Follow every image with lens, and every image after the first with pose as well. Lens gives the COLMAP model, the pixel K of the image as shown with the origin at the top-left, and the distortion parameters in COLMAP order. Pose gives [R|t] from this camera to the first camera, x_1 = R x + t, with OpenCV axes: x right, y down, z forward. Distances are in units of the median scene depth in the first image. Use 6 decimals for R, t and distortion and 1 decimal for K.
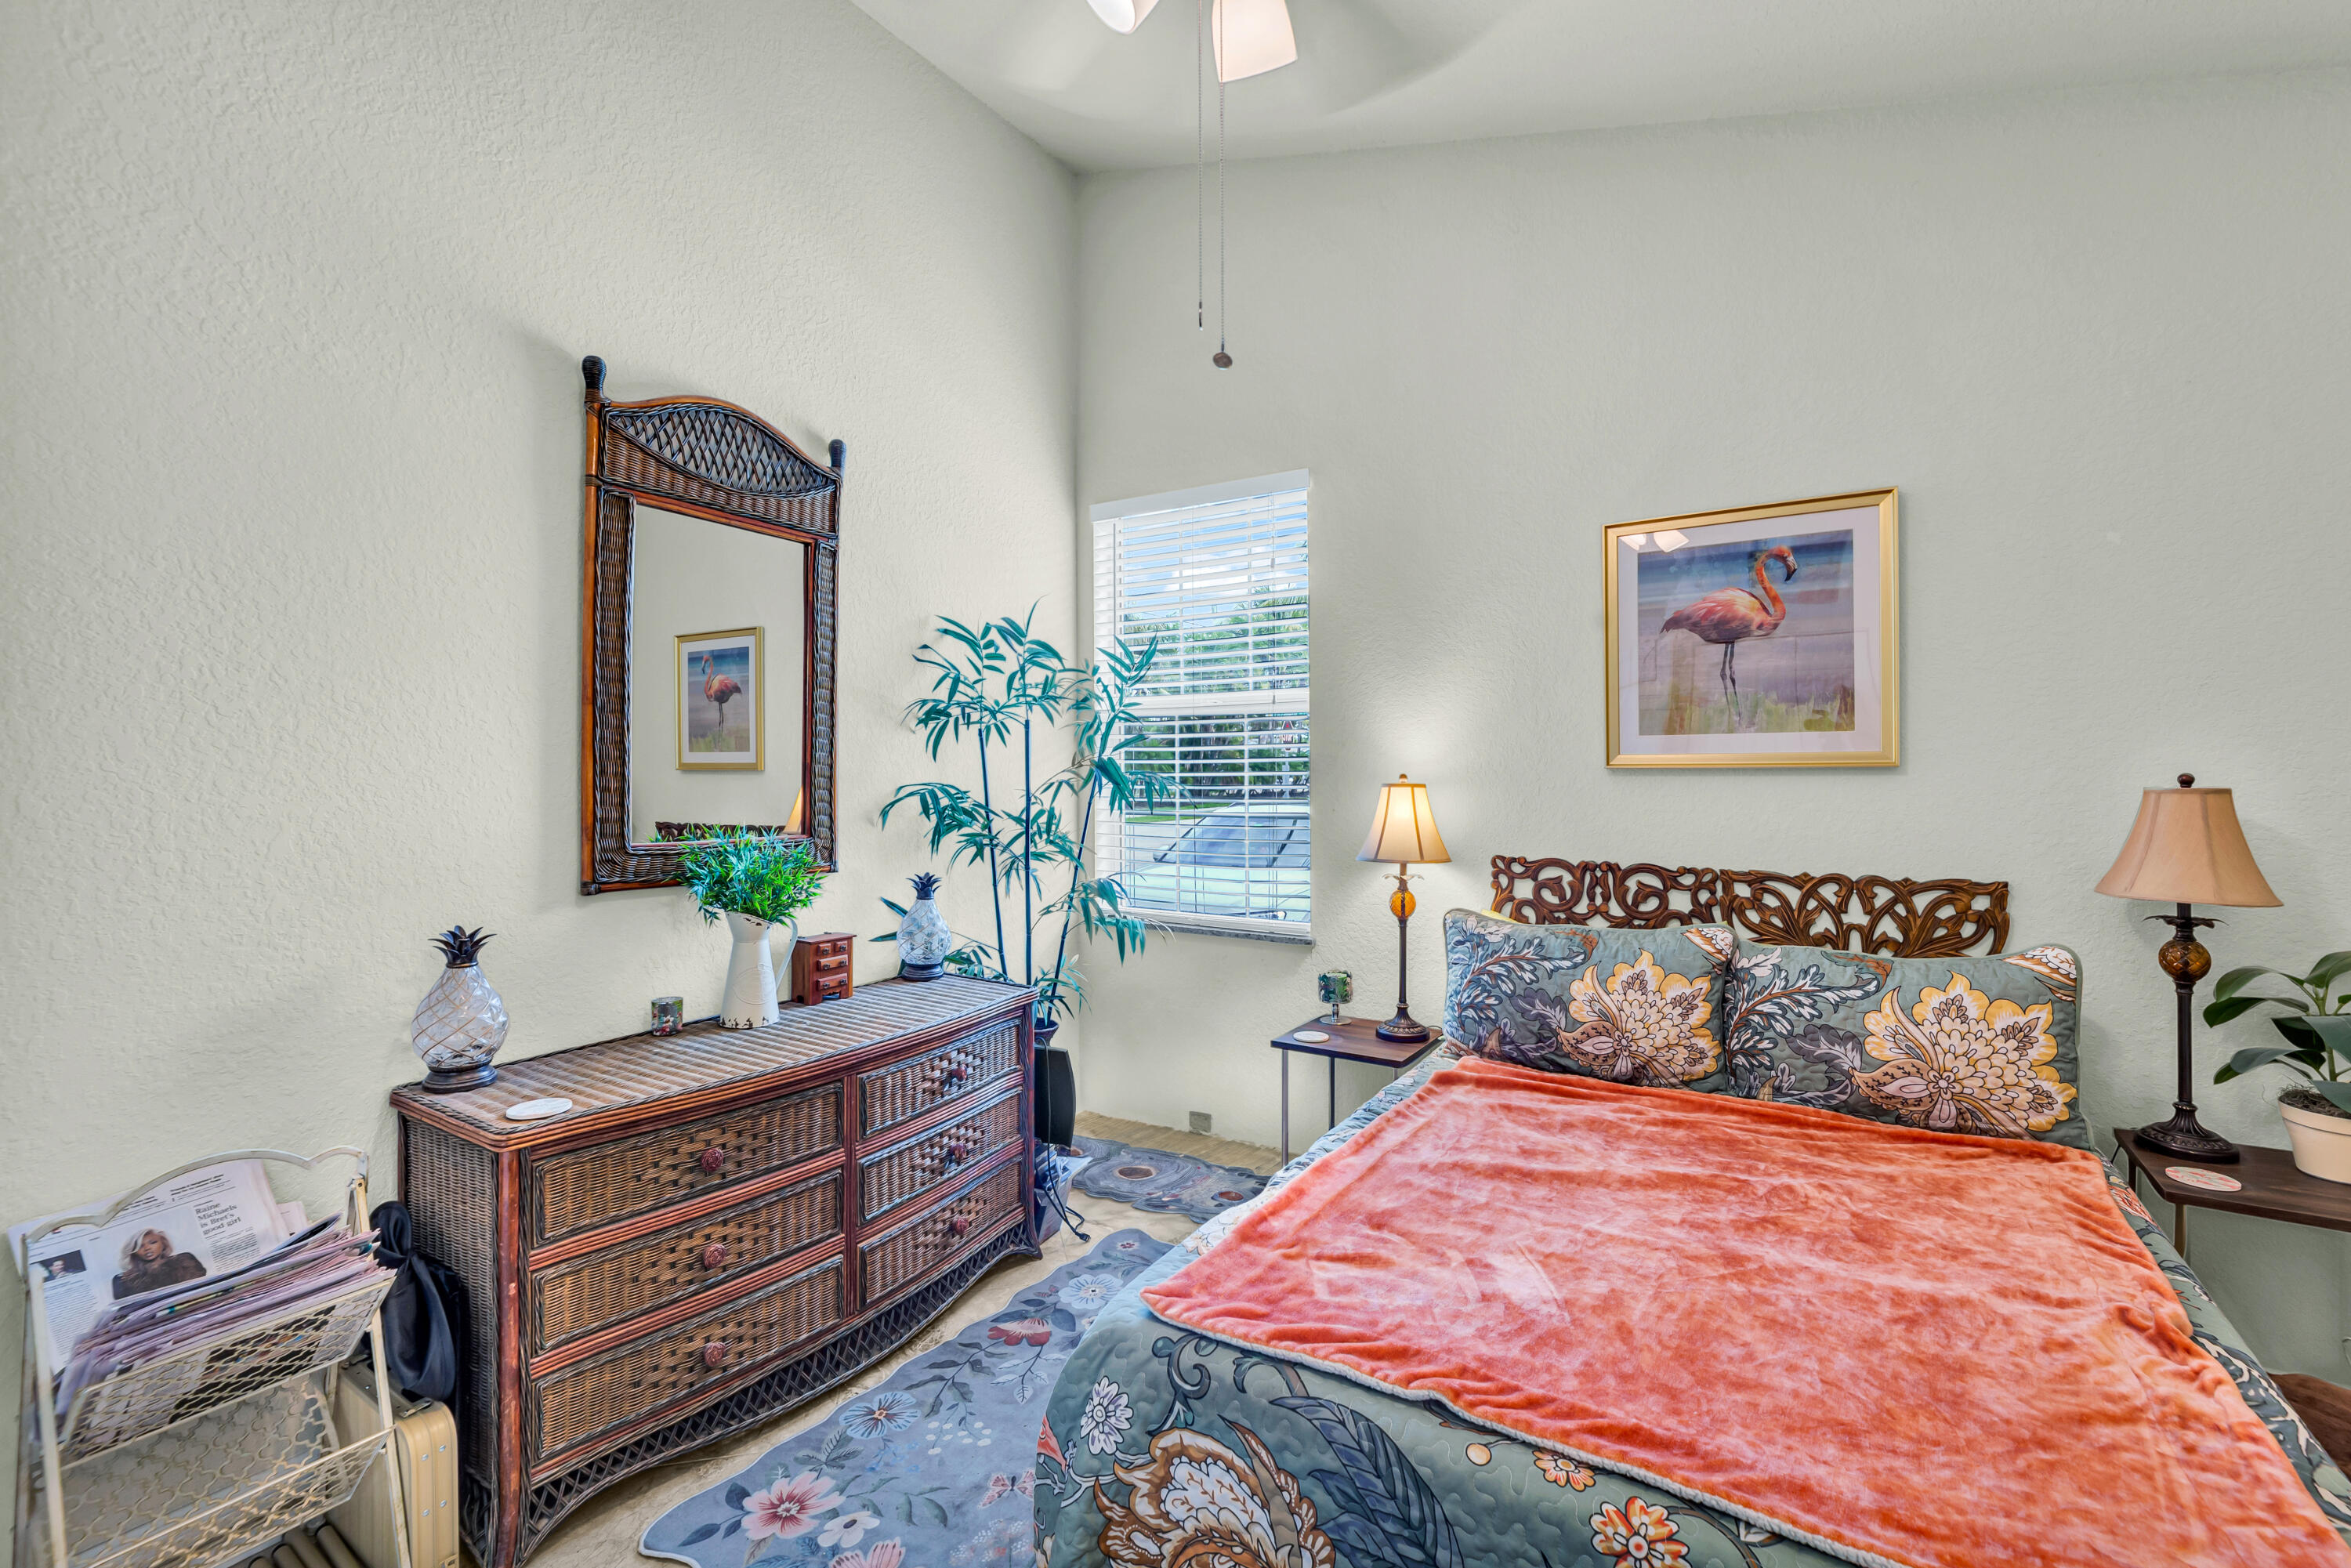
lens RADIAL K [[998.6, 0, 1222.7], [0, 998.6, 767.7], [0, 0, 1]] dist [-0.001809, -0.000034]
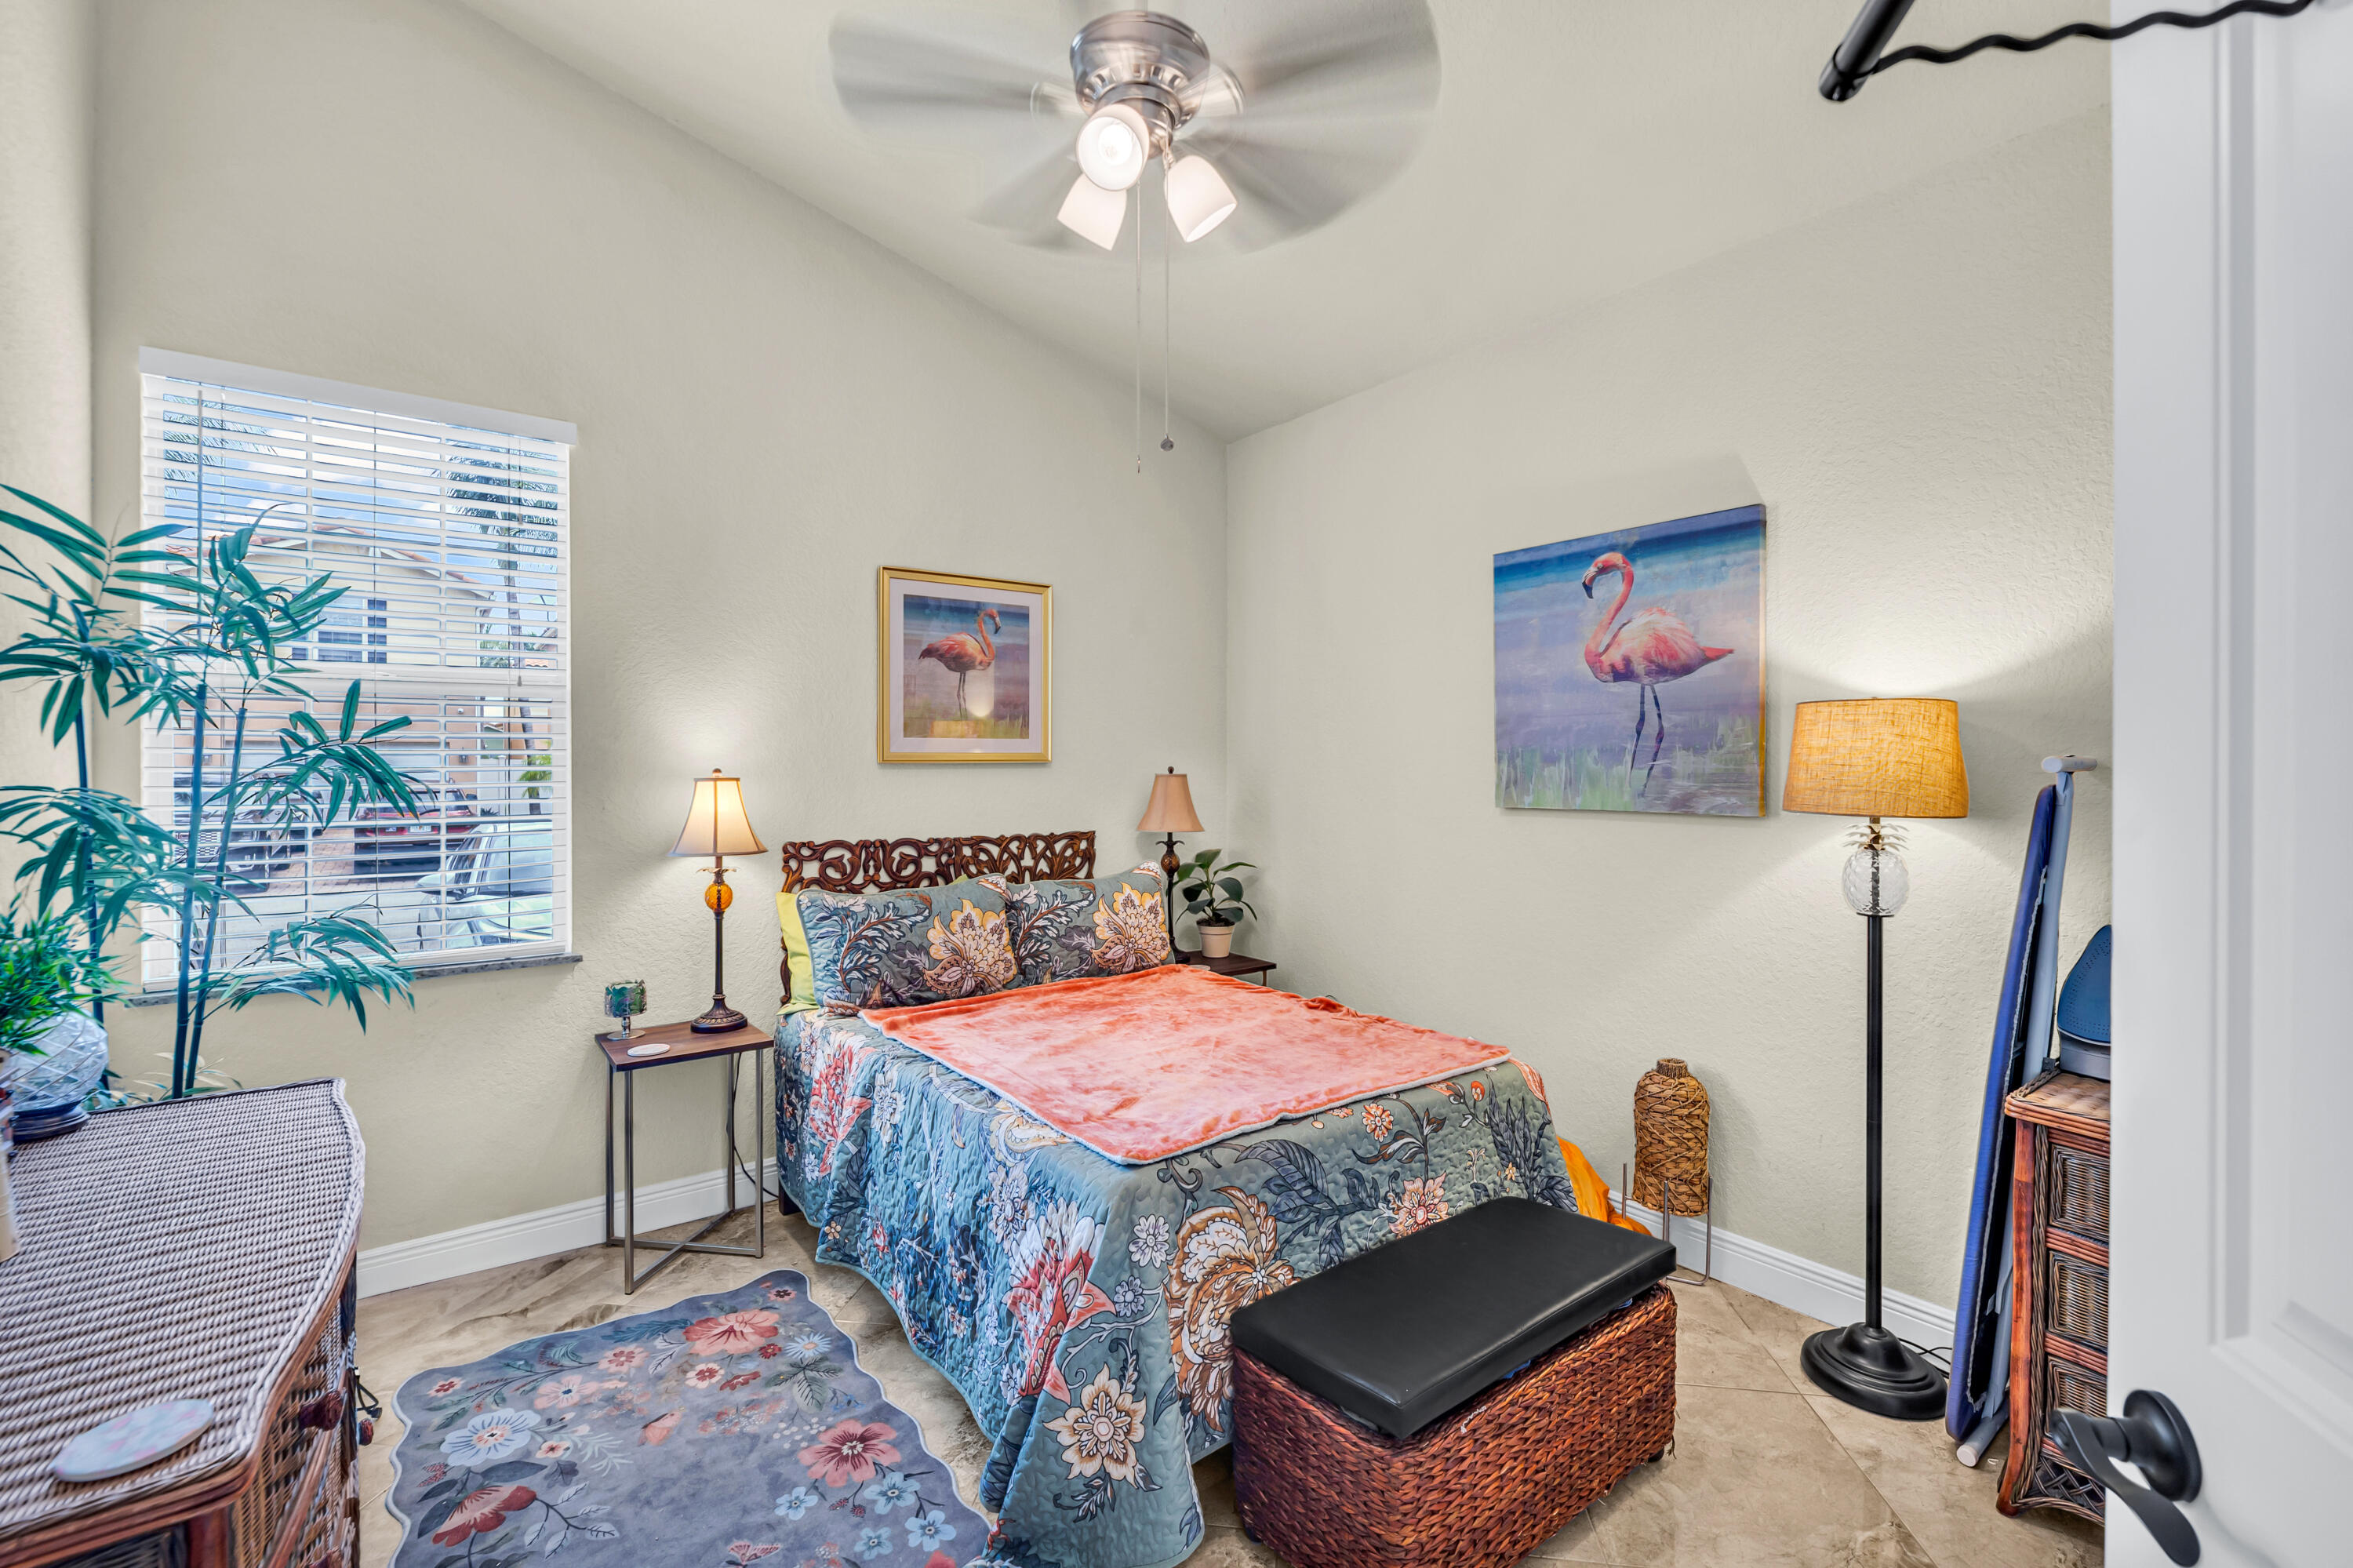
lens RADIAL K [[997.1, 0, 1144.3], [0, 997.1, 766.2], [0, 0, 1]] dist [-0.002309, -0.000086]
pose [[0.380824, 0.000755, 0.924647, -0.713543], [-0.000345, 1.000000, -0.000675, 0.005429], [-0.924647, -0.000062, 0.380824, 0.260179]]
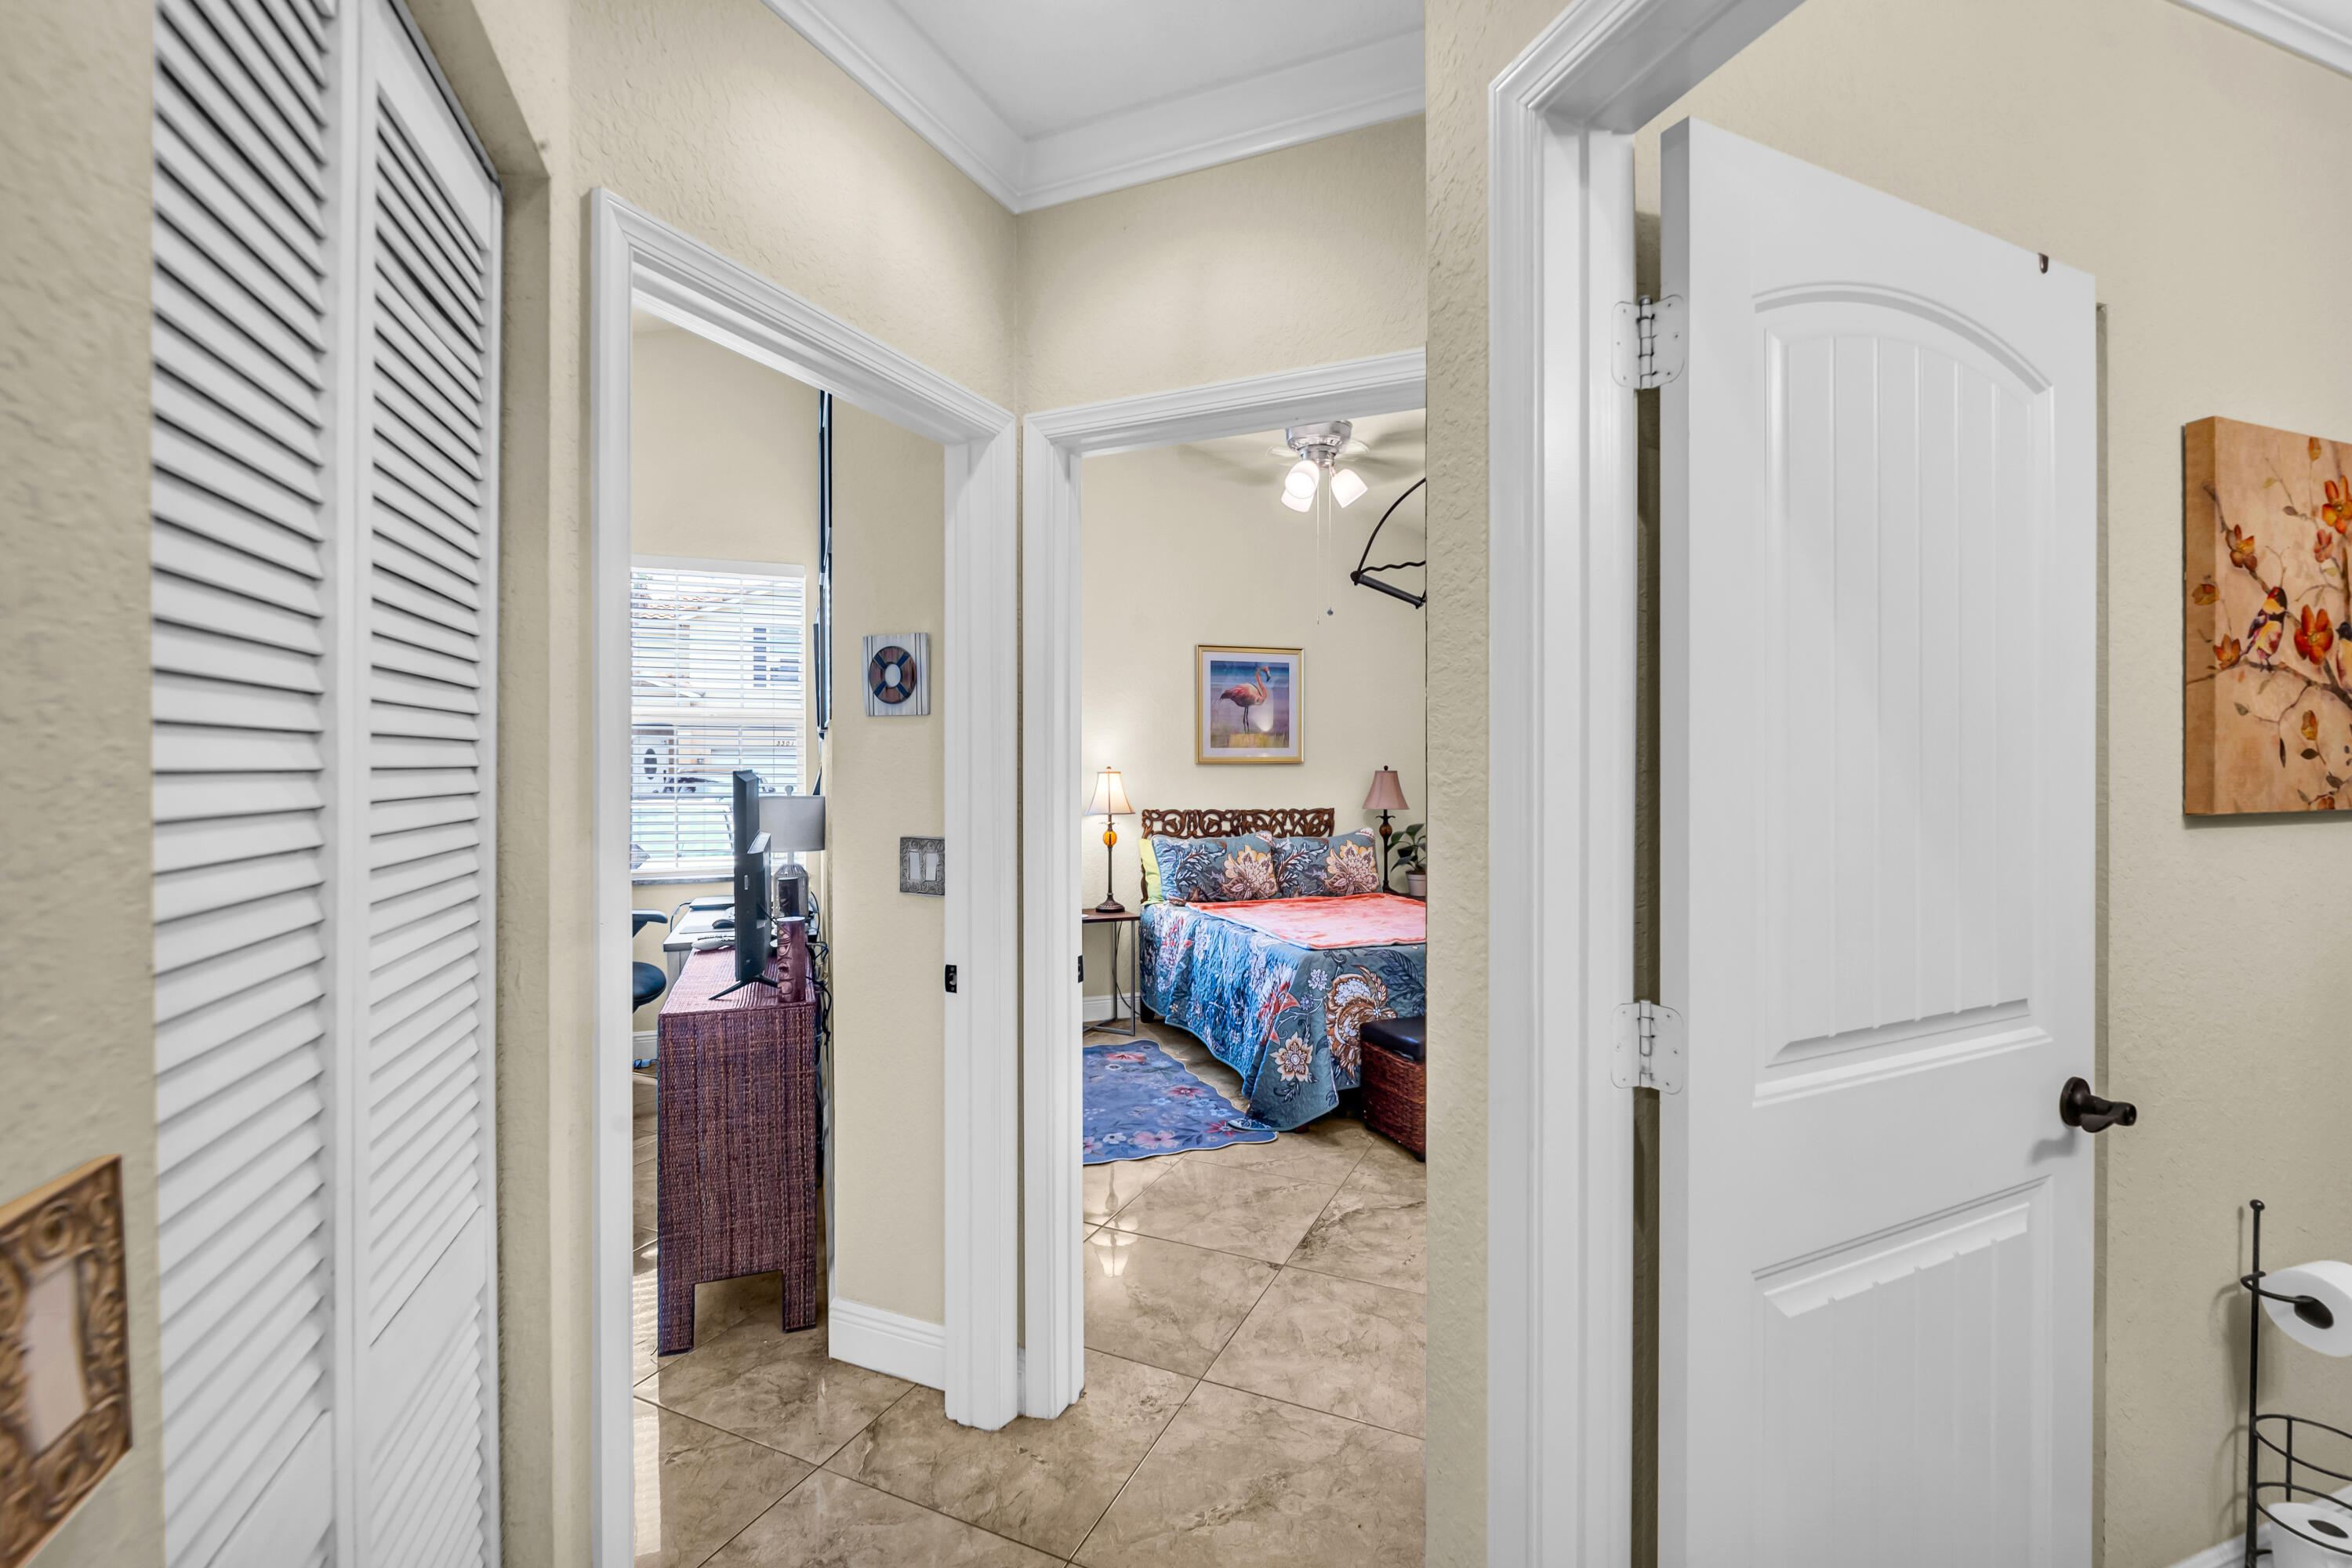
lens RADIAL K [[1003.2, 0, 1177.2], [0, 1003.2, 770.2], [0, 0, 1]] dist [-0.004963, -0.000178]
pose [[0.616877, -0.000792, 0.787059, -1.421250], [-0.001008, 0.999998, 0.001797, 0.012059], [-0.787059, -0.001902, 0.616875, -0.263825]]
